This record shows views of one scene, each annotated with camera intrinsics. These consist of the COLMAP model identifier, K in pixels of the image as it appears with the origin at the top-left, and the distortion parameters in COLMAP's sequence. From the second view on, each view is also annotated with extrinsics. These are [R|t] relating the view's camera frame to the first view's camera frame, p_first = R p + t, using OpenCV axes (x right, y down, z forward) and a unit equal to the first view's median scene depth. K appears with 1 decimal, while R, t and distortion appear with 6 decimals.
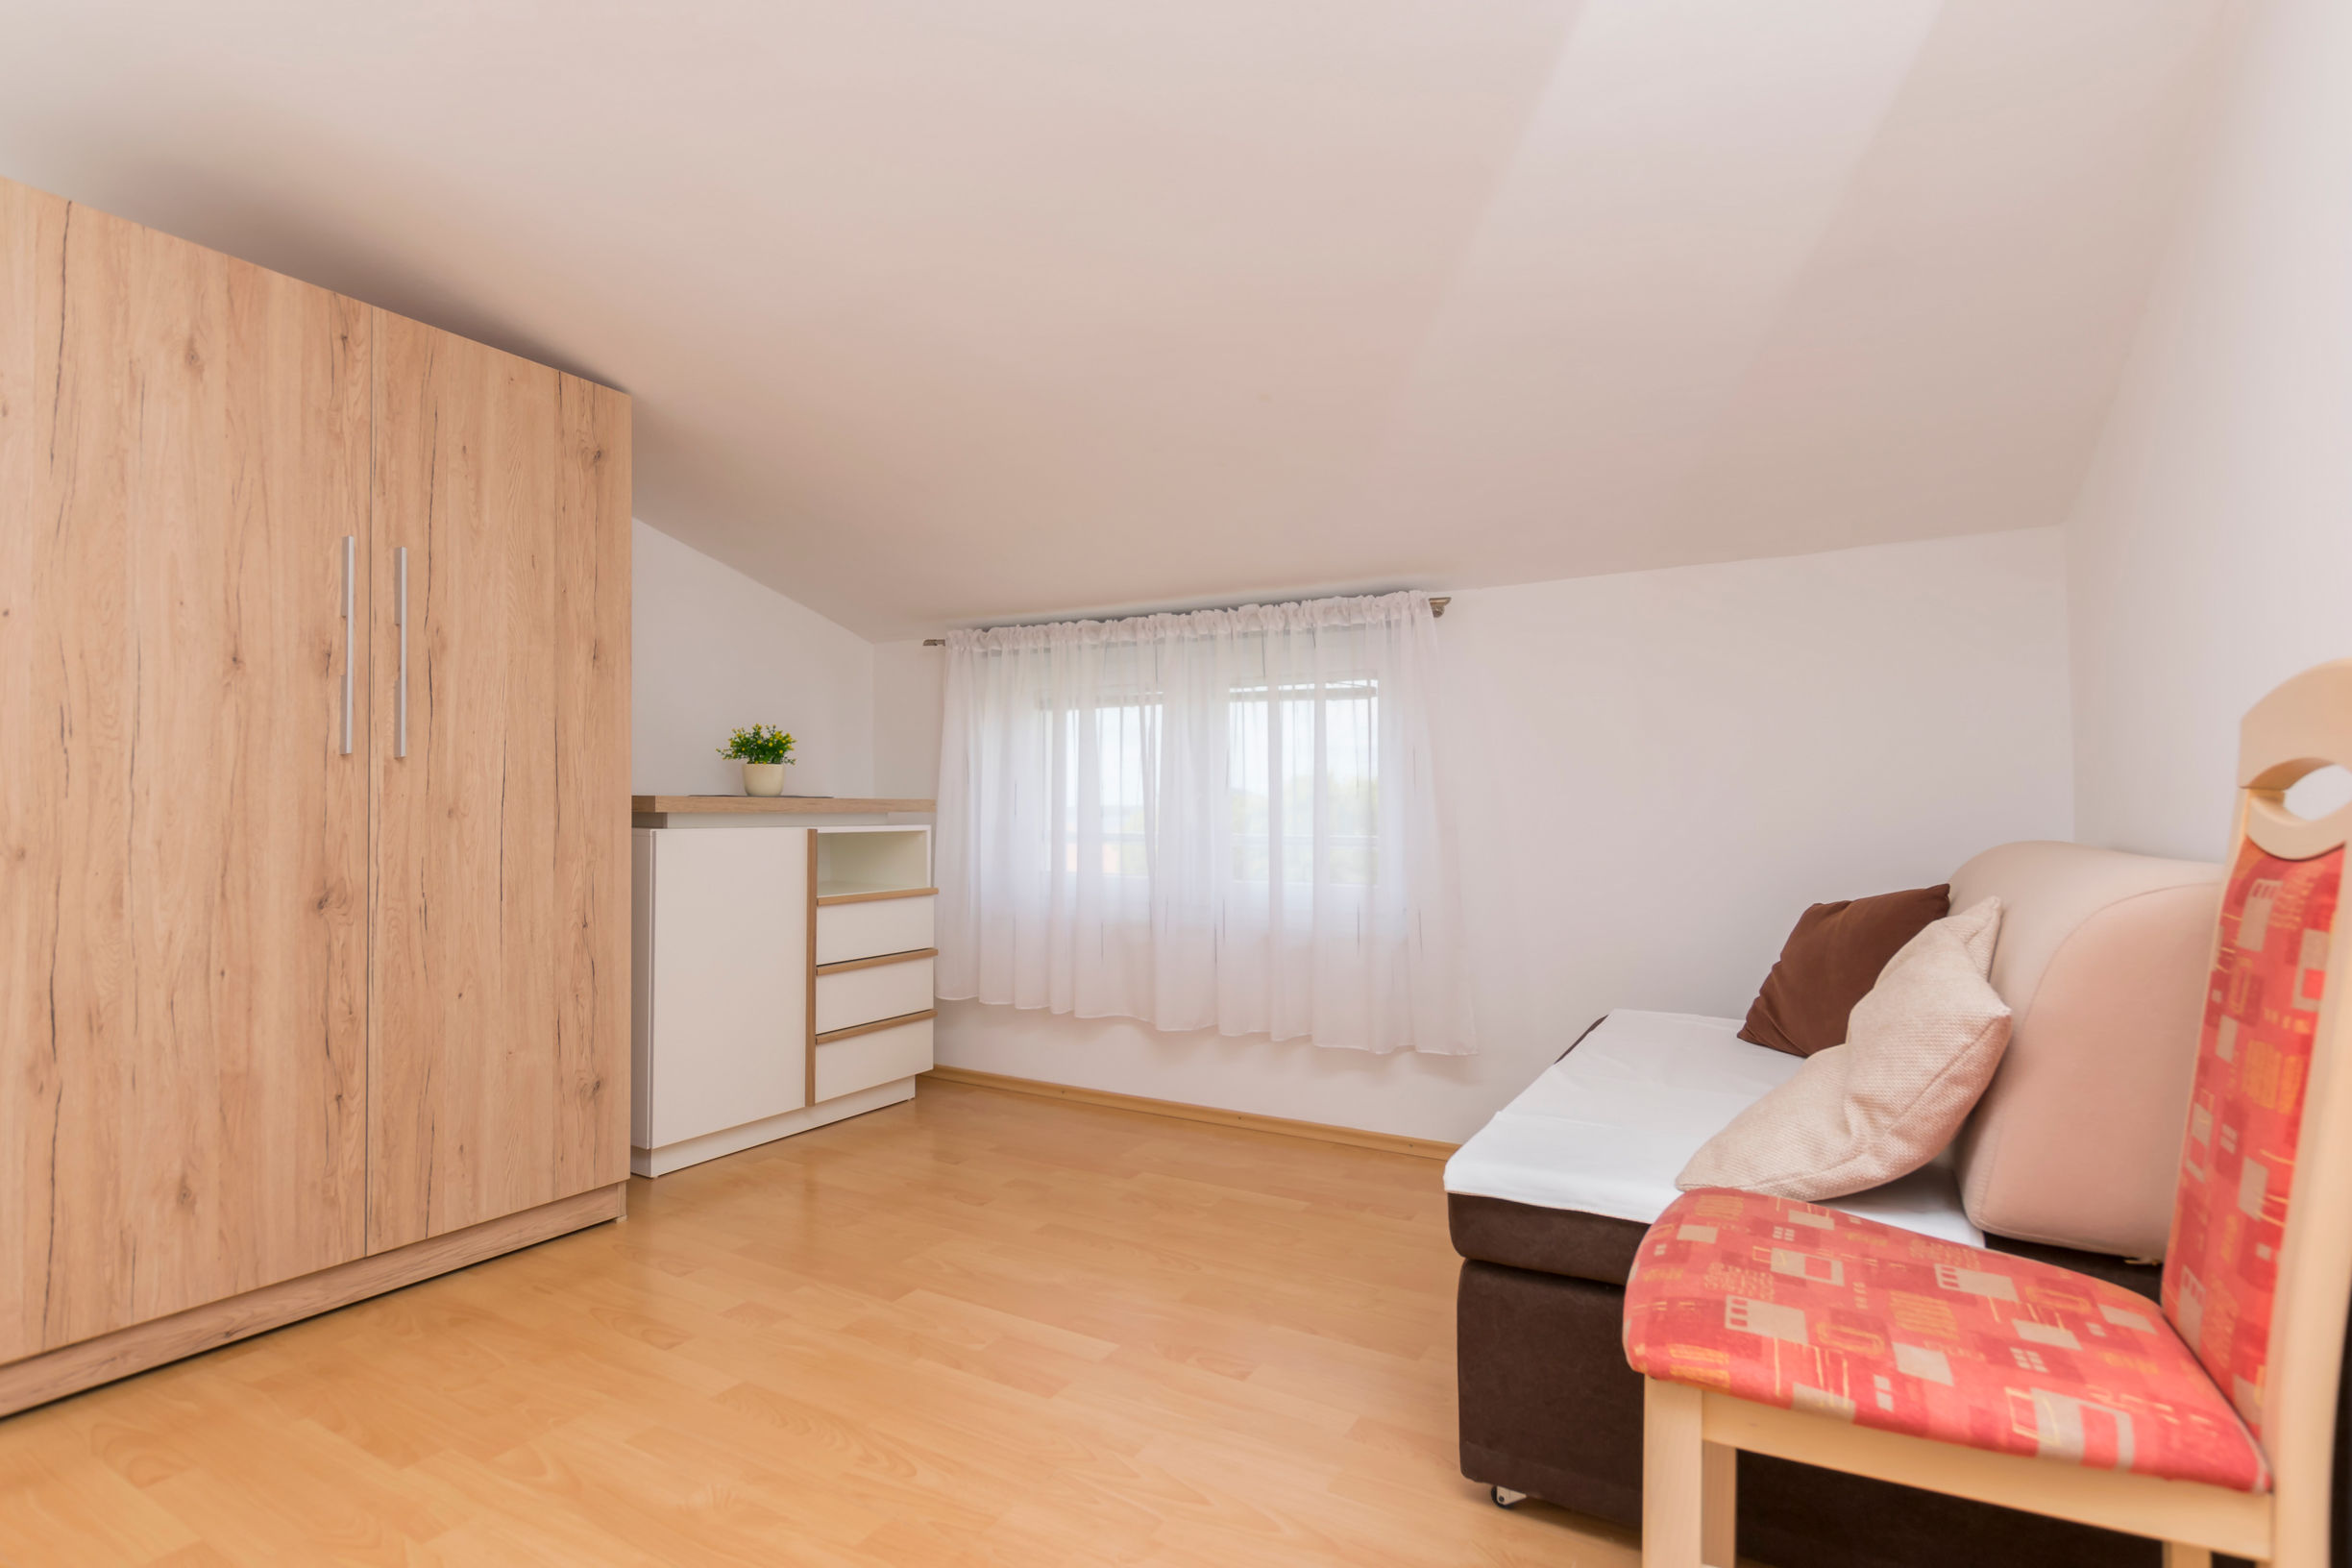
lens RADIAL K [[1134.8, 0, 1161.7], [0, 1134.8, 794.0], [0, 0, 1]] dist [-0.000074, 0.001079]
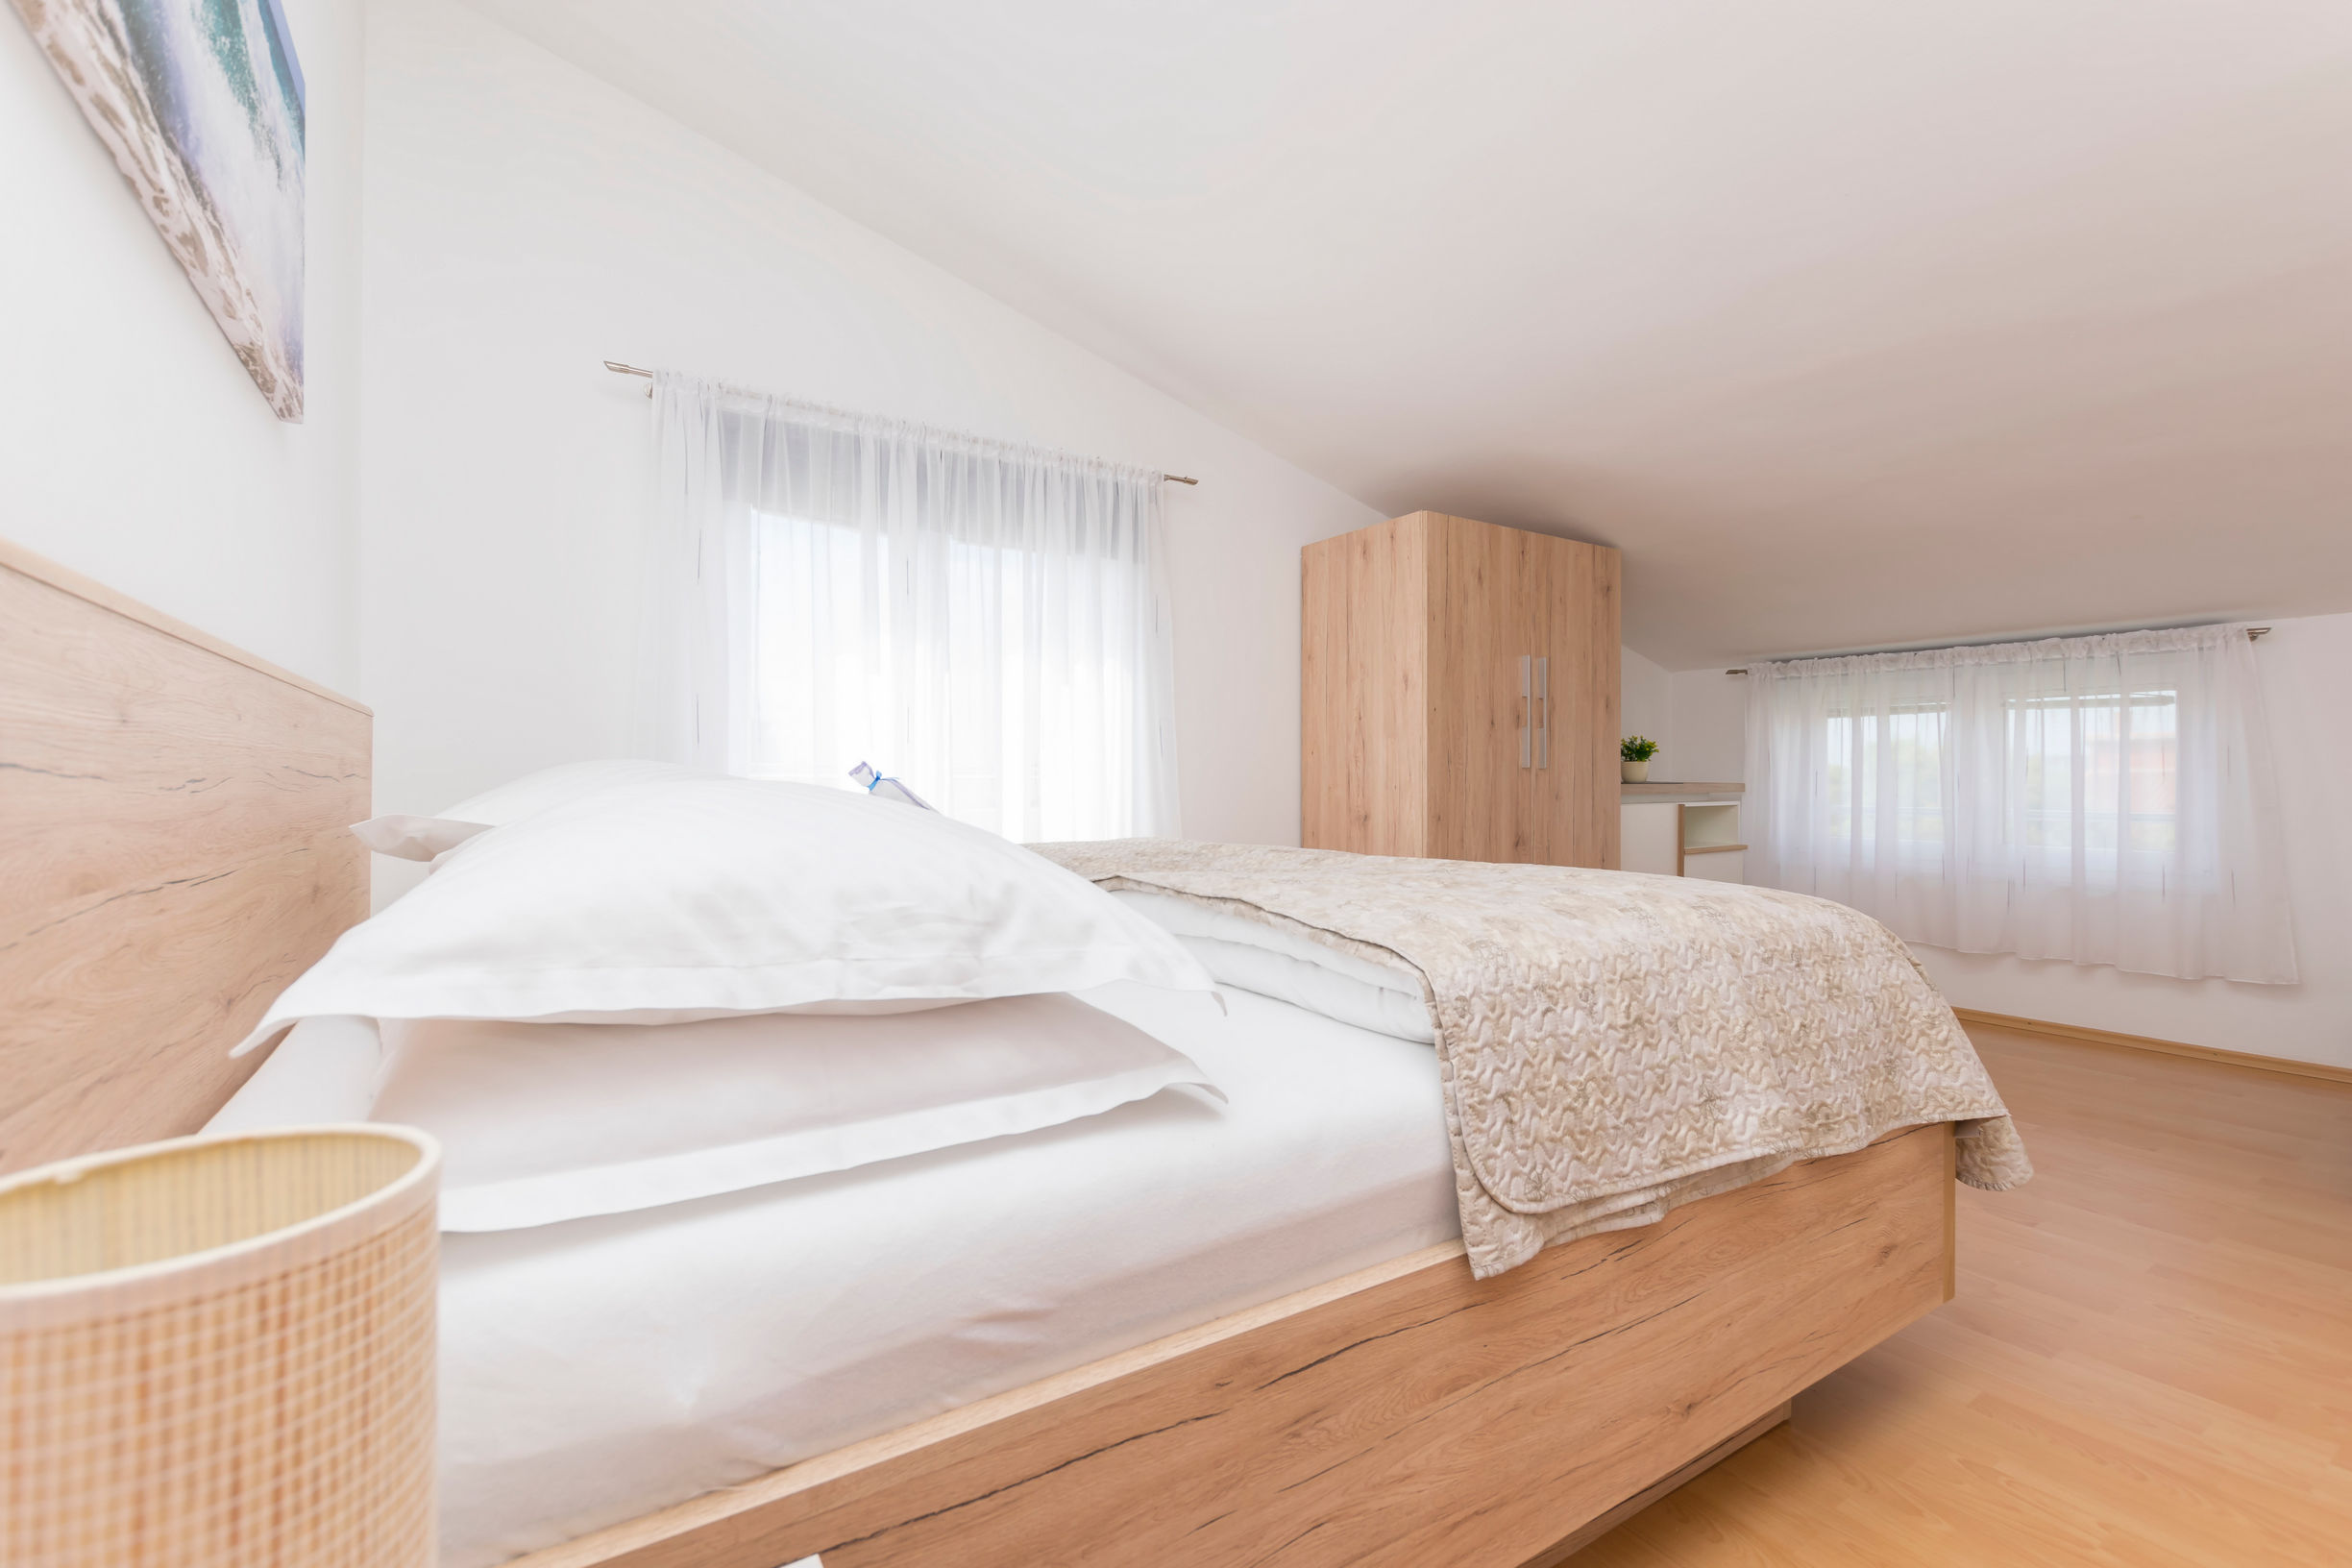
lens RADIAL K [[1018.5, 0, 1167.6], [0, 1018.5, 793.0], [0, 0, 1]] dist [0.008426, -0.003189]
pose [[0.895208, 0.002478, -0.445642, -0.426233], [0.011050, 0.999554, 0.027755, -0.040671], [0.445512, -0.029771, 0.894781, -0.731405]]
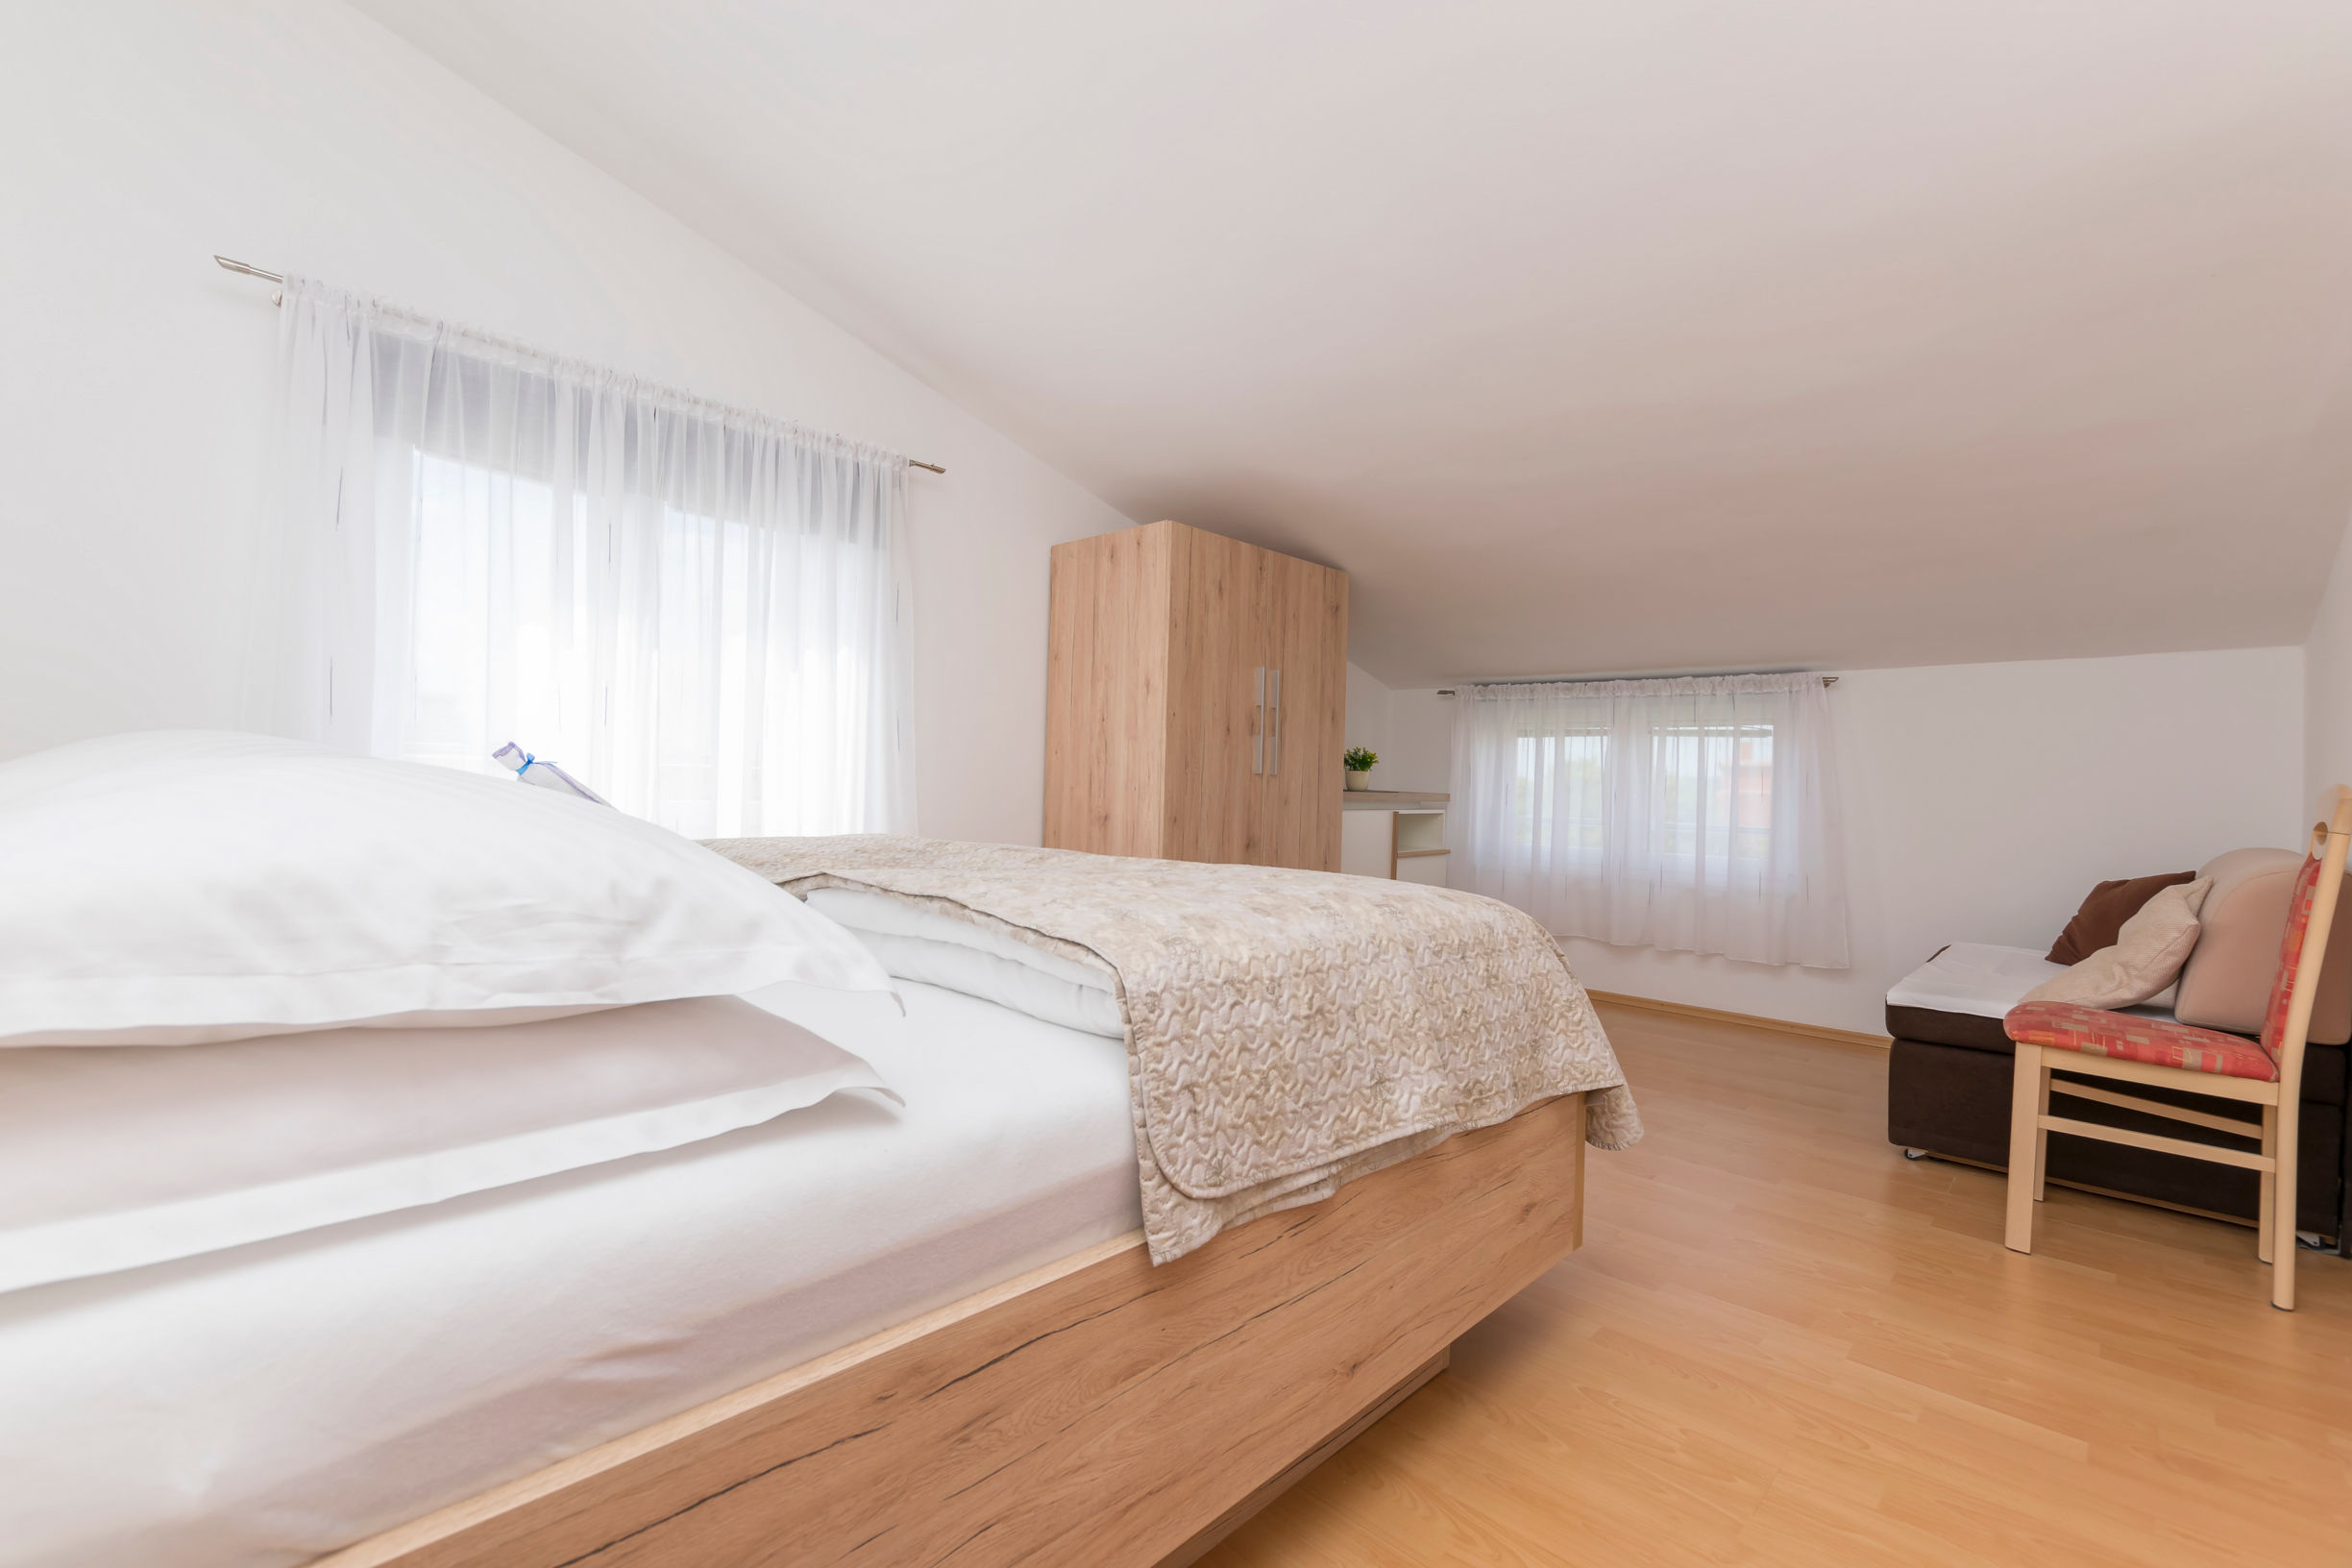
lens RADIAL K [[1018.5, 0, 1171.0], [0, 1018.5, 792.3], [0, 0, 1]] dist [0.008426, -0.003189]
pose [[0.974356, 0.026795, -0.223413, -0.400739], [-0.021439, 0.999422, 0.026365, -0.039918], [0.223990, -0.020899, 0.974367, -0.720662]]
